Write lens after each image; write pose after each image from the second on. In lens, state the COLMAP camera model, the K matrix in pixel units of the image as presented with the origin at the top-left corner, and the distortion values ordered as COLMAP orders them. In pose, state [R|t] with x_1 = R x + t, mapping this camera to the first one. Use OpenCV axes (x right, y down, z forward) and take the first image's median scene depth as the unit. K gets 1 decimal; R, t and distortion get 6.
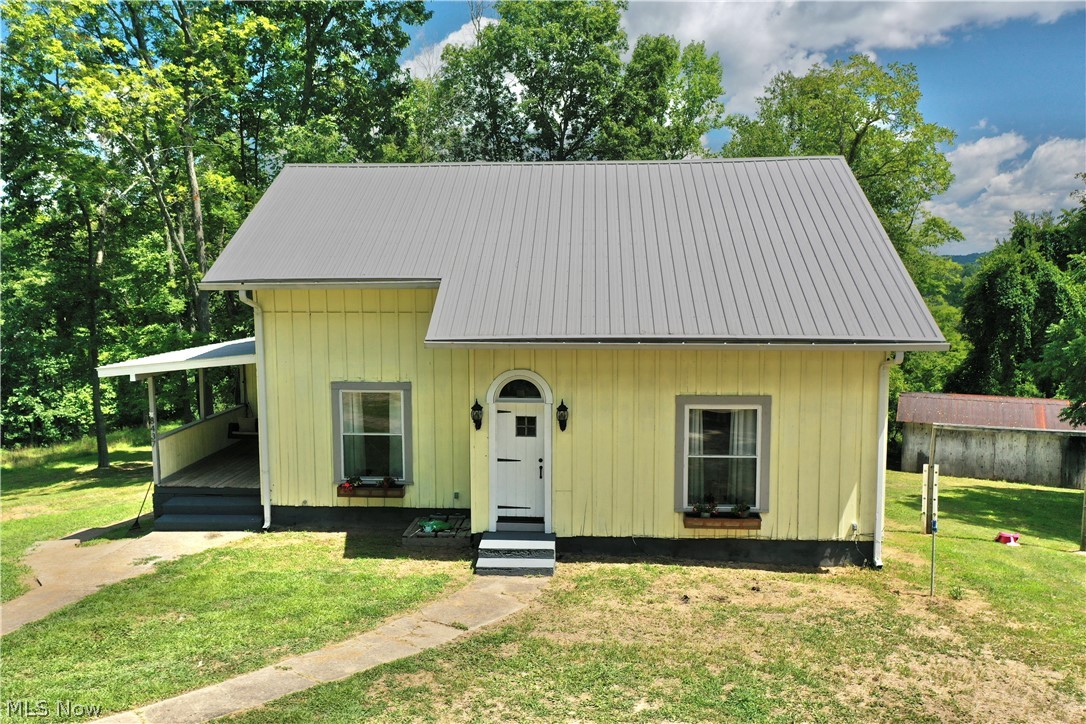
lens RADIAL K [[861.9, 0, 554.9], [0, 861.9, 358.1], [0, 0, 1]] dist [-0.004542, 0.003684]
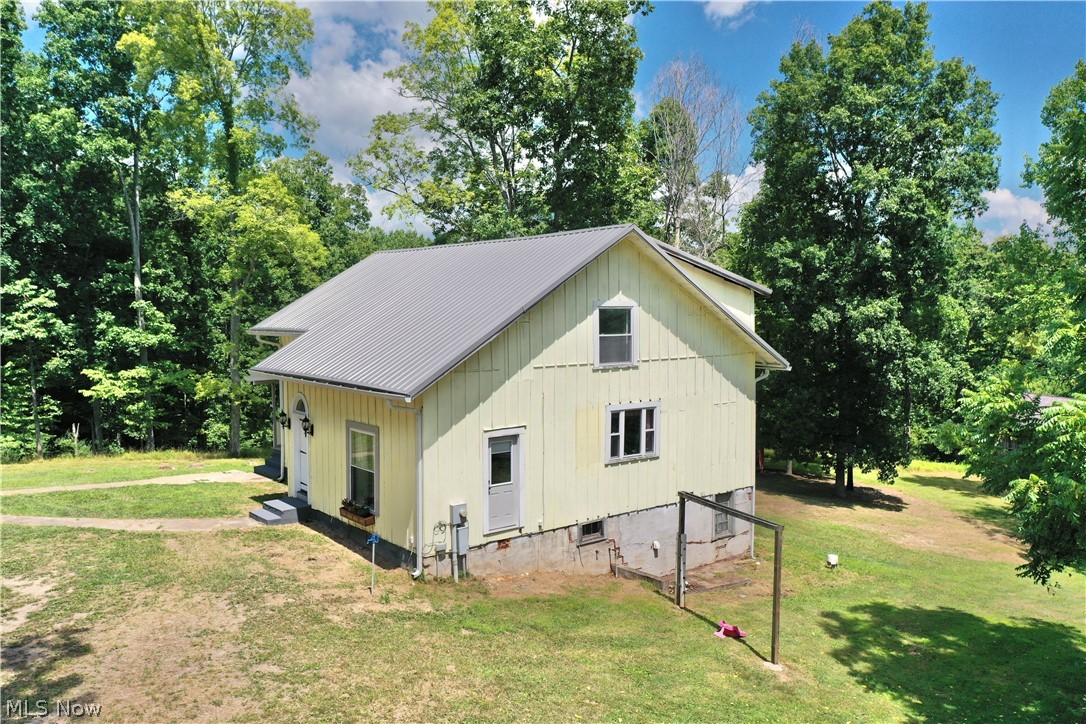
lens RADIAL K [[861.9, 0, 554.9], [0, 861.9, 358.1], [0, 0, 1]] dist [-0.004542, 0.003684]
pose [[0.674729, 0.047663, -0.736525, 1.638048], [-0.081233, 0.996646, -0.009922, -0.082211], [0.733581, 0.066525, 0.676338, 0.349860]]
